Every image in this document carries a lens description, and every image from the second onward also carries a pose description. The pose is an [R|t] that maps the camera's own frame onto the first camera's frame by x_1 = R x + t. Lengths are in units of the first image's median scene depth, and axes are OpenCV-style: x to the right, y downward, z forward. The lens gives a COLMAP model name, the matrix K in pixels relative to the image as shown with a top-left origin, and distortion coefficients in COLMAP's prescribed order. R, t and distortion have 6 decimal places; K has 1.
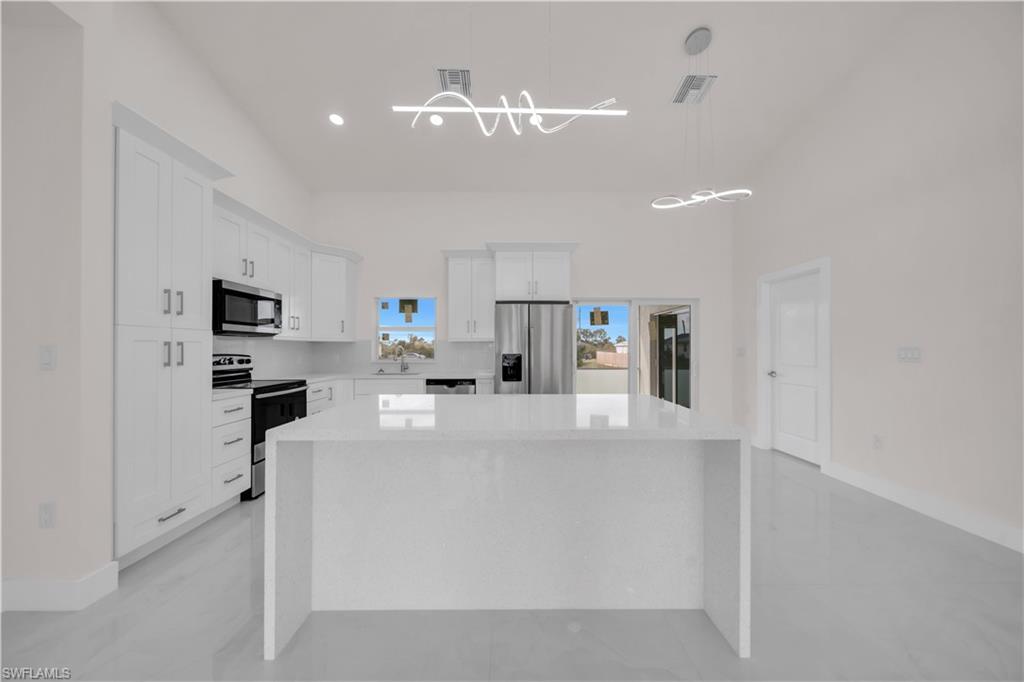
lens RADIAL K [[354.8, 0, 512.1], [0, 354.8, 347.2], [0, 0, 1]] dist [-0.000224, 0.000174]
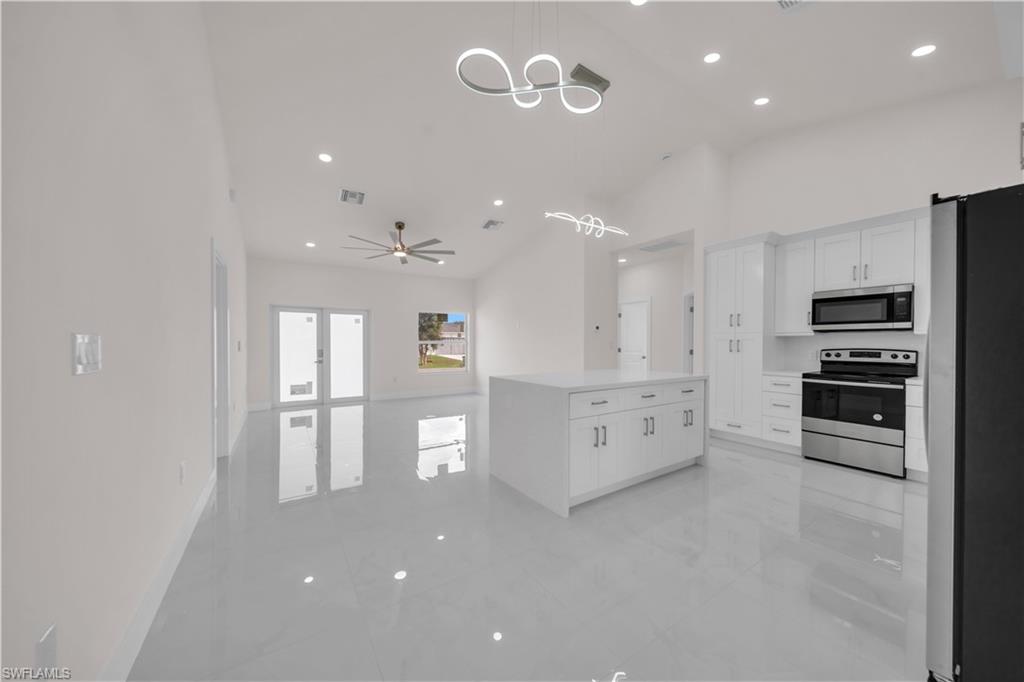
lens RADIAL K [[354.8, 0, 511.3], [0, 354.8, 345.8], [0, 0, 1]] dist [-0.000224, 0.000174]
pose [[-0.839667, 0.001580, -0.543099, 0.625430], [-0.001470, 0.999985, 0.005182, 0.005041], [0.543100, 0.005150, -0.839652, 1.050347]]
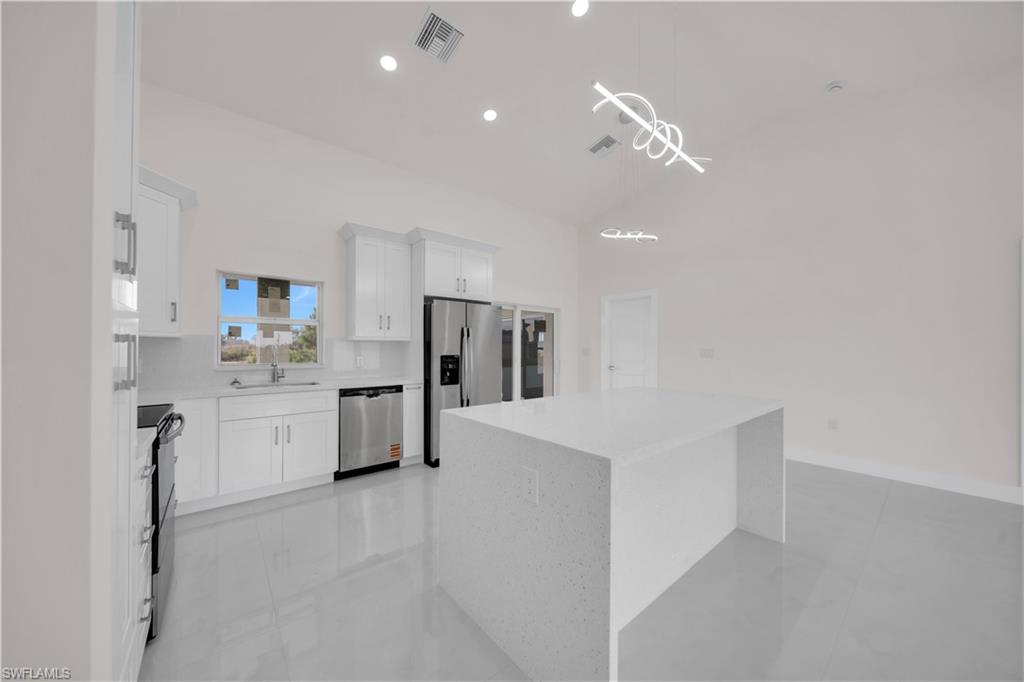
lens RADIAL K [[354.8, 0, 508.9], [0, 354.8, 344.7], [0, 0, 1]] dist [-0.000224, 0.000174]
pose [[0.774817, 0.009773, 0.632109, -0.456603], [-0.004750, 0.999942, -0.009637, 0.000634], [-0.632167, 0.004464, 0.774819, 0.189256]]
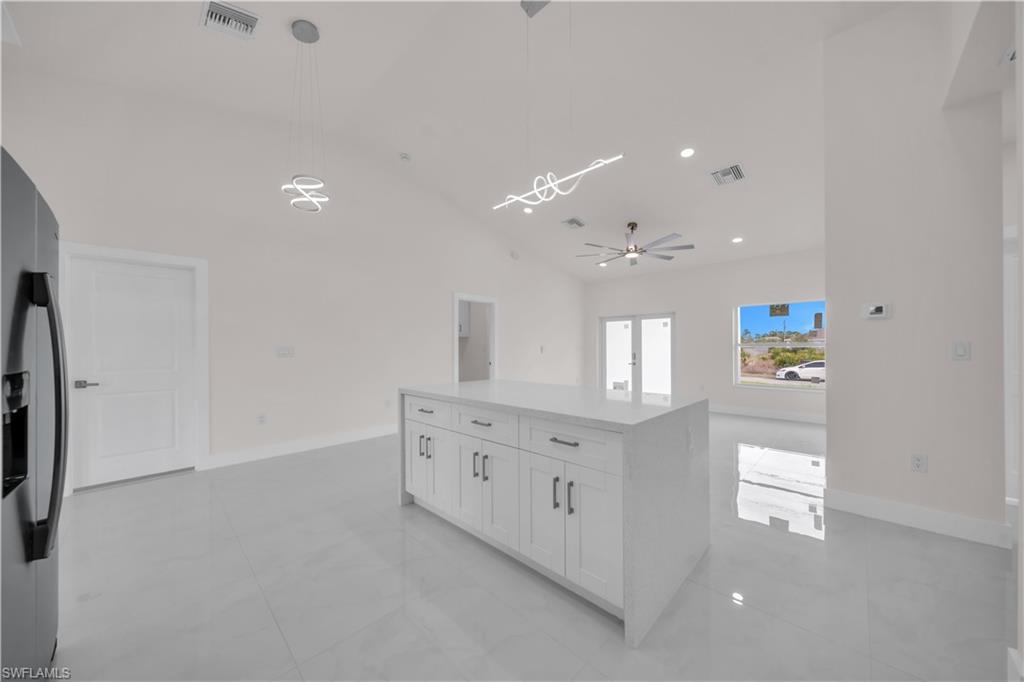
lens RADIAL K [[354.8, 0, 515.4], [0, 354.8, 348.0], [0, 0, 1]] dist [-0.000224, 0.000174]
pose [[-0.723708, 0.000920, 0.690106, -0.422760], [0.003321, 0.999992, 0.002149, 0.002102], [-0.690099, 0.003847, -0.723705, 0.928270]]
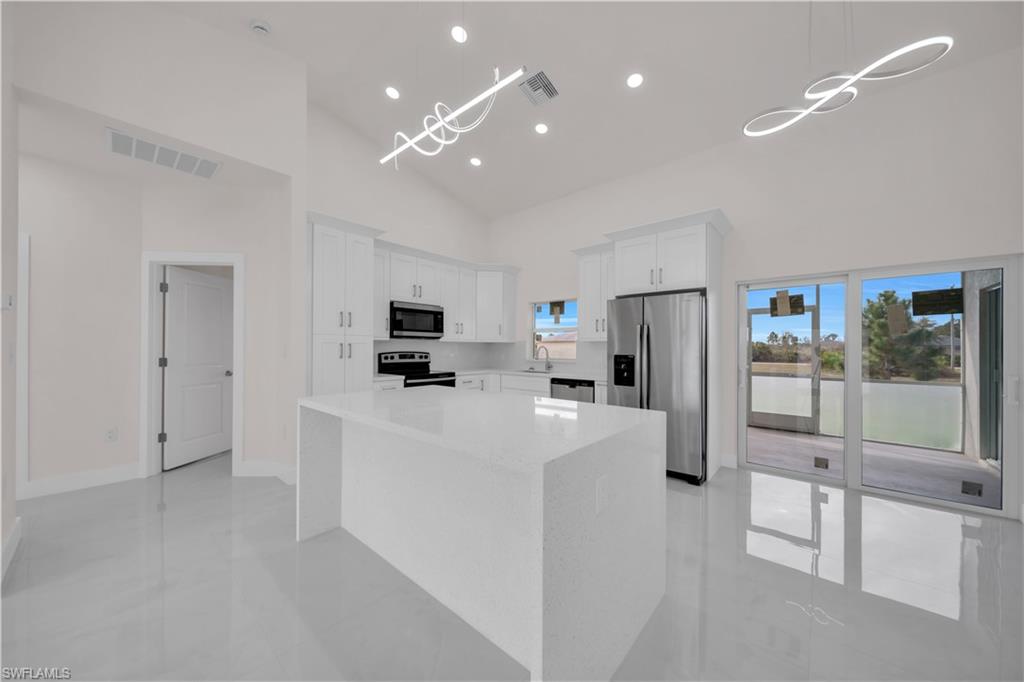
lens RADIAL K [[354.8, 0, 510.5], [0, 354.8, 345.3], [0, 0, 1]] dist [-0.000224, 0.000174]
pose [[0.746201, -0.002368, -0.665717, 0.371767], [-0.001830, 0.999983, -0.005608, 0.000760], [0.665718, 0.005403, 0.746183, 0.149464]]
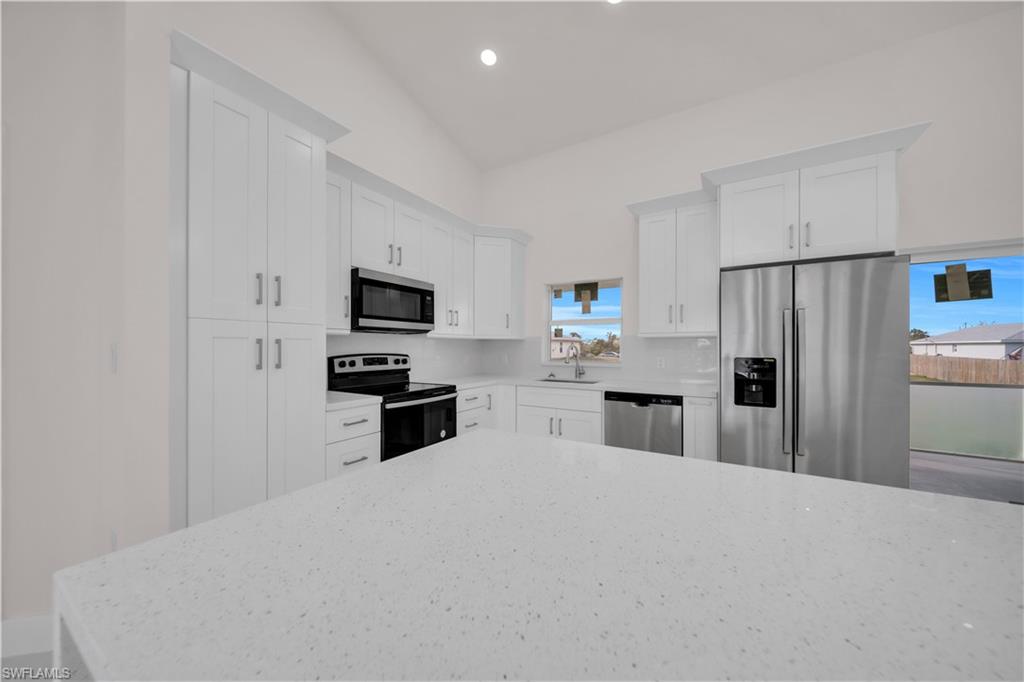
lens RADIAL K [[354.8, 0, 511.1], [0, 354.8, 345.5], [0, 0, 1]] dist [-0.000224, 0.000174]
pose [[0.851789, -0.001090, -0.523884, -0.034226], [0.000454, 0.999999, -0.001343, 0.000642], [0.523885, 0.000907, 0.851789, 0.317340]]
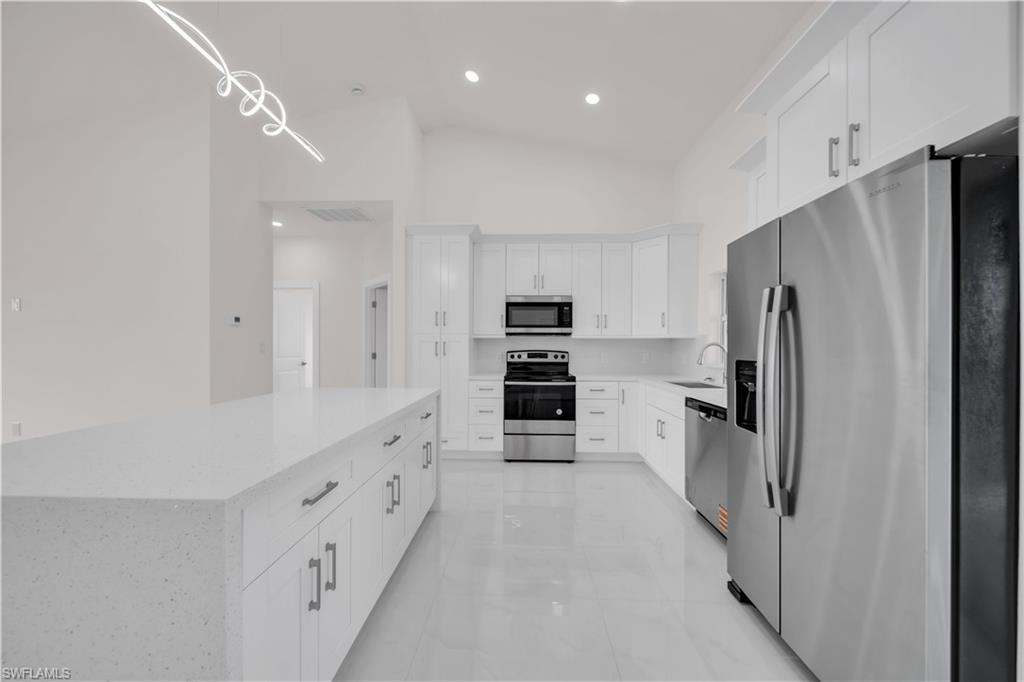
lens RADIAL K [[354.8, 0, 510.2], [0, 354.8, 347.1], [0, 0, 1]] dist [-0.000224, 0.000174]
pose [[-0.048069, 0.004756, -0.998833, 0.396254], [-0.000778, 0.999988, 0.004799, 0.001369], [0.998844, 0.001008, -0.048064, 0.748425]]
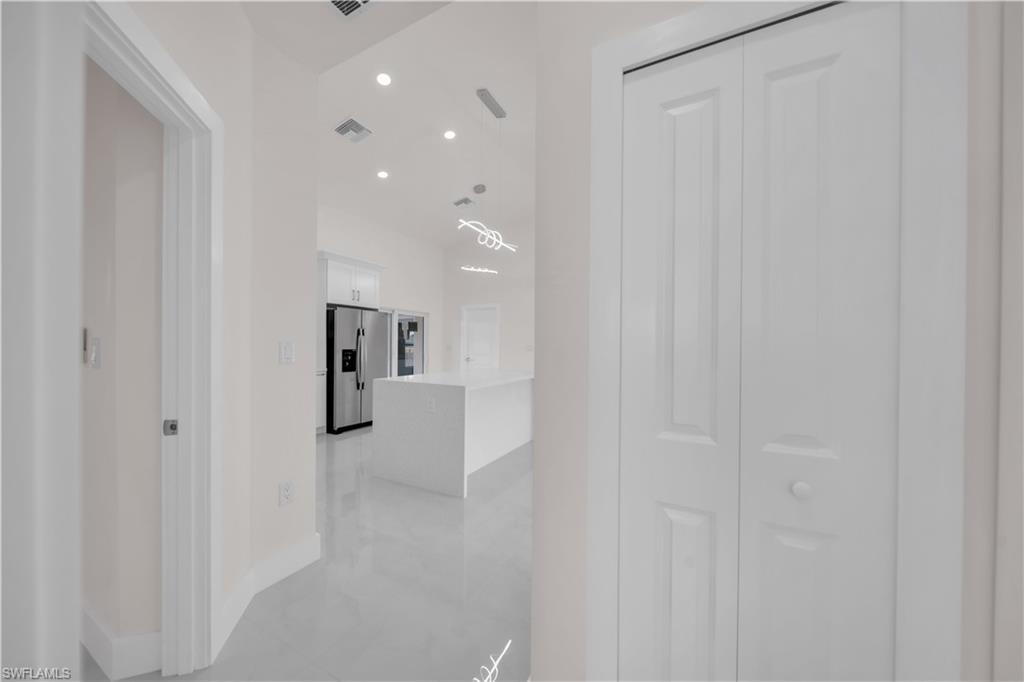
lens RADIAL K [[354.8, 0, 512.7], [0, 354.8, 346.9], [0, 0, 1]] dist [-0.000224, 0.000174]
pose [[0.466258, 0.000561, 0.884649, -0.804566], [-0.009918, 0.999940, 0.004593, -0.000093], [-0.884593, -0.010915, 0.466236, -0.063056]]
